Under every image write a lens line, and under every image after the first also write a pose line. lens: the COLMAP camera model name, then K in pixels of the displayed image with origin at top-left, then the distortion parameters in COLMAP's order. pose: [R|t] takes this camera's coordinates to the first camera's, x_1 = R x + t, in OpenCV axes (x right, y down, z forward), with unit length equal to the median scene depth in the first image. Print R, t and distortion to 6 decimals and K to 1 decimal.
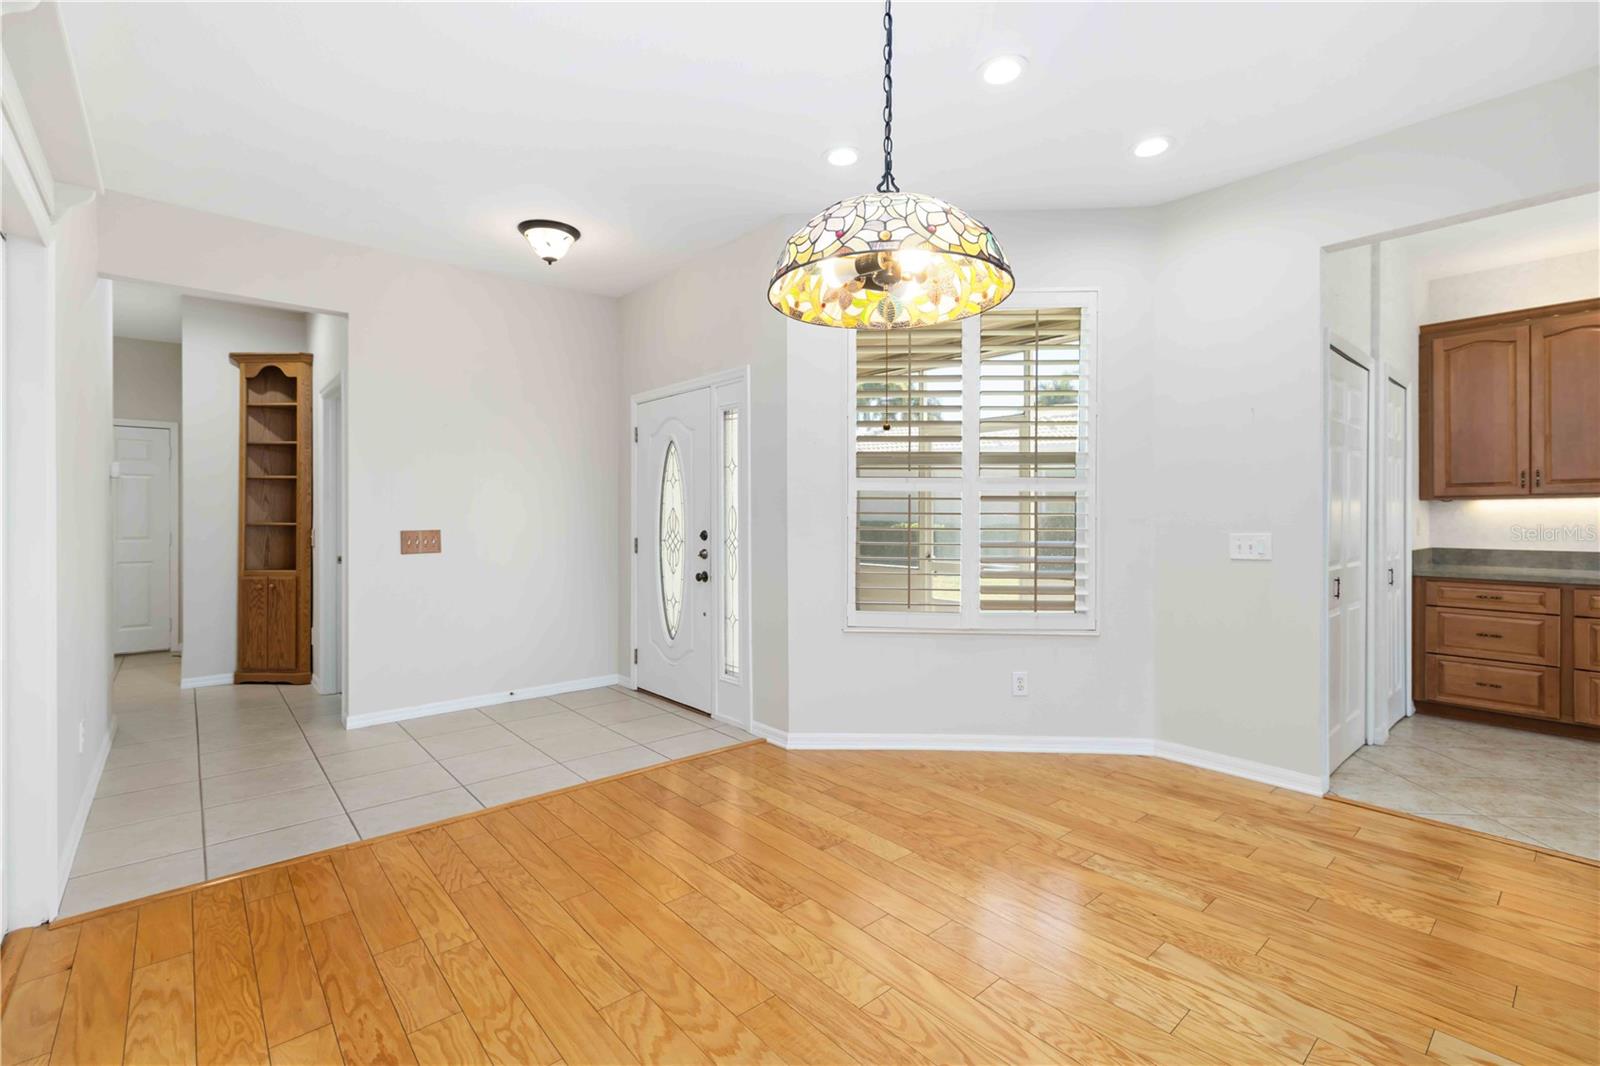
lens RADIAL K [[706.2, 0, 793.8], [0, 706.2, 520.4], [0, 0, 1]] dist [0.001253, 0.000307]
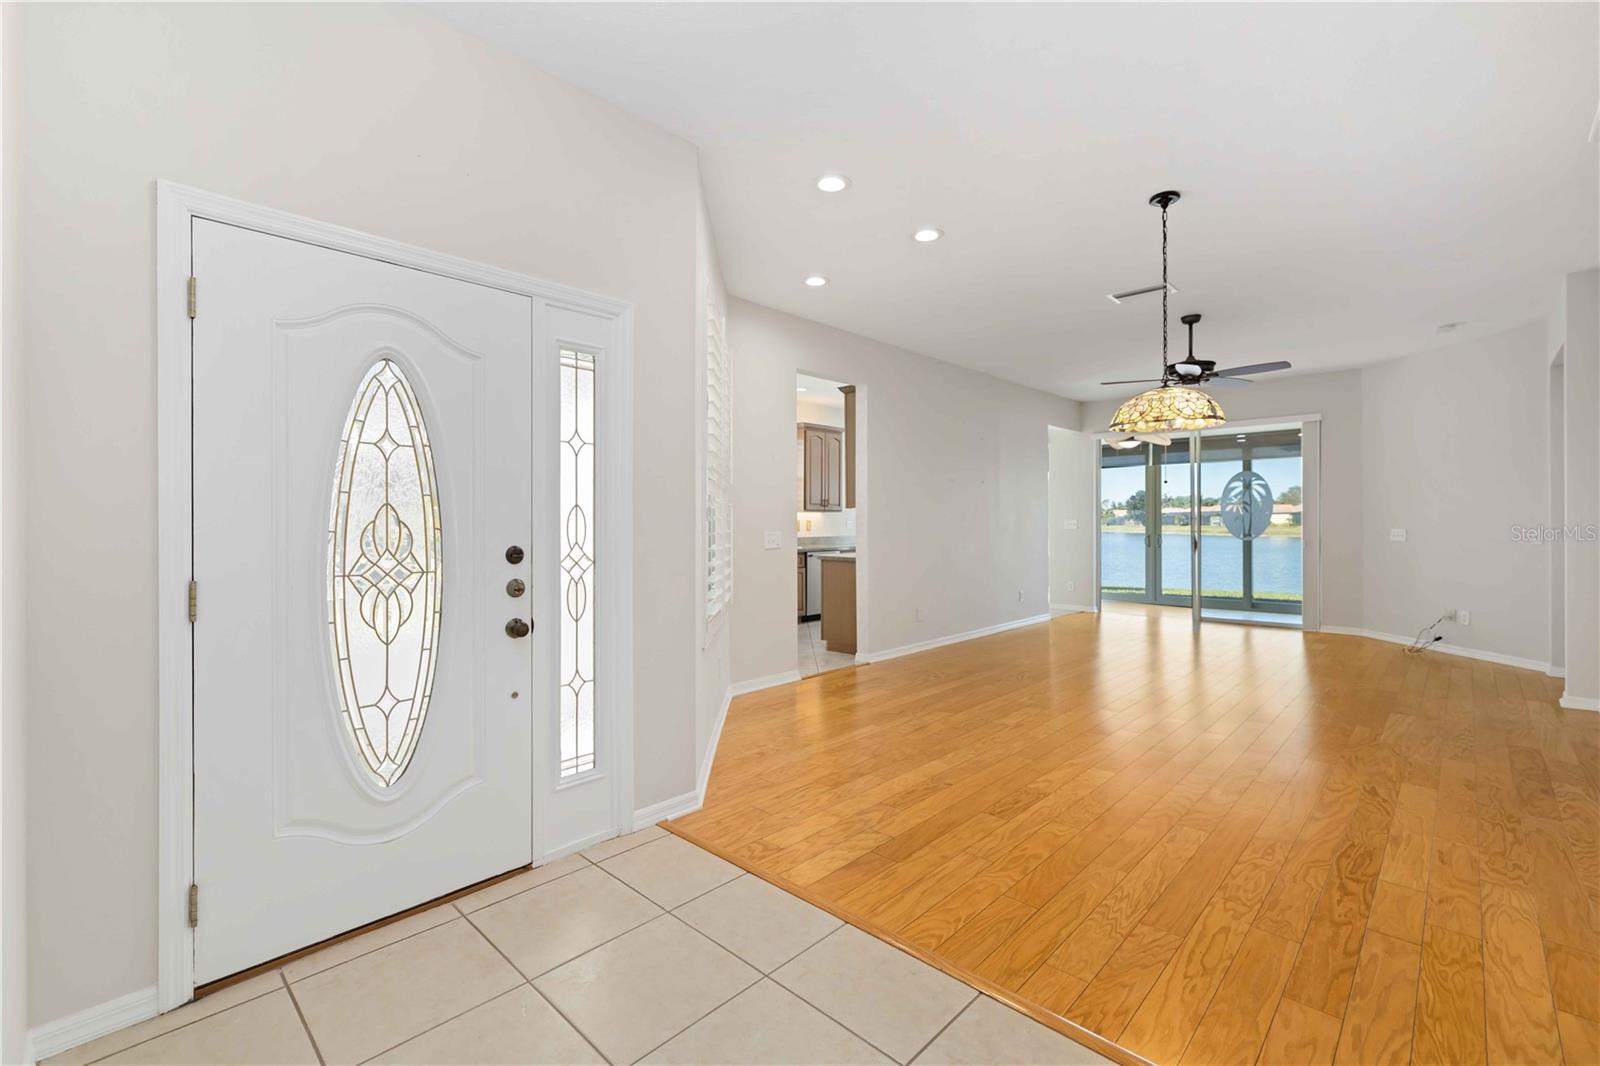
lens RADIAL K [[688.6, 0, 803.3], [0, 688.6, 524.4], [0, 0, 1]] dist [0.001359, 0.000053]
pose [[-0.091833, -0.002602, 0.995771, -0.717435], [0.008324, 0.999960, 0.003381, -0.002989], [-0.995740, 0.008599, -0.091807, 0.849307]]
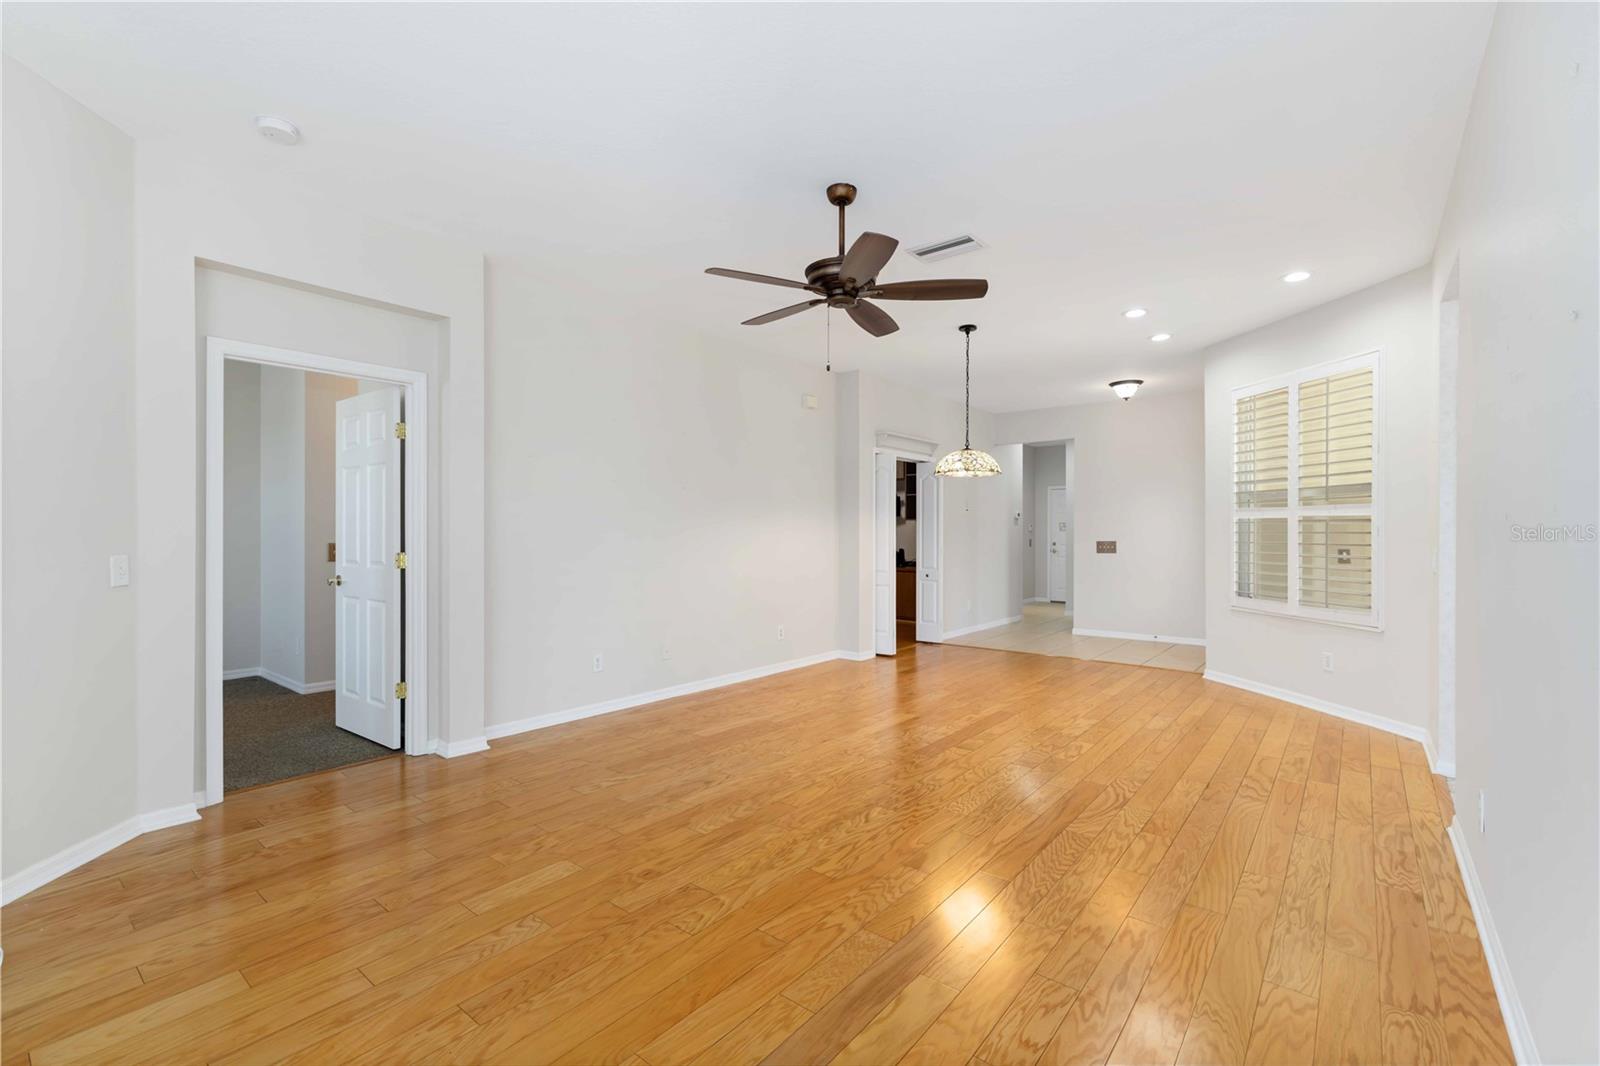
lens RADIAL K [[693.7, 0, 803.2], [0, 693.7, 534.4], [0, 0, 1]] dist [0.002585, 0.000724]
pose [[0.179313, 0.001429, -0.983791, 1.242454], [-0.006446, 0.999979, 0.000277, 0.000135], [0.983771, 0.006292, 0.179318, -0.170254]]
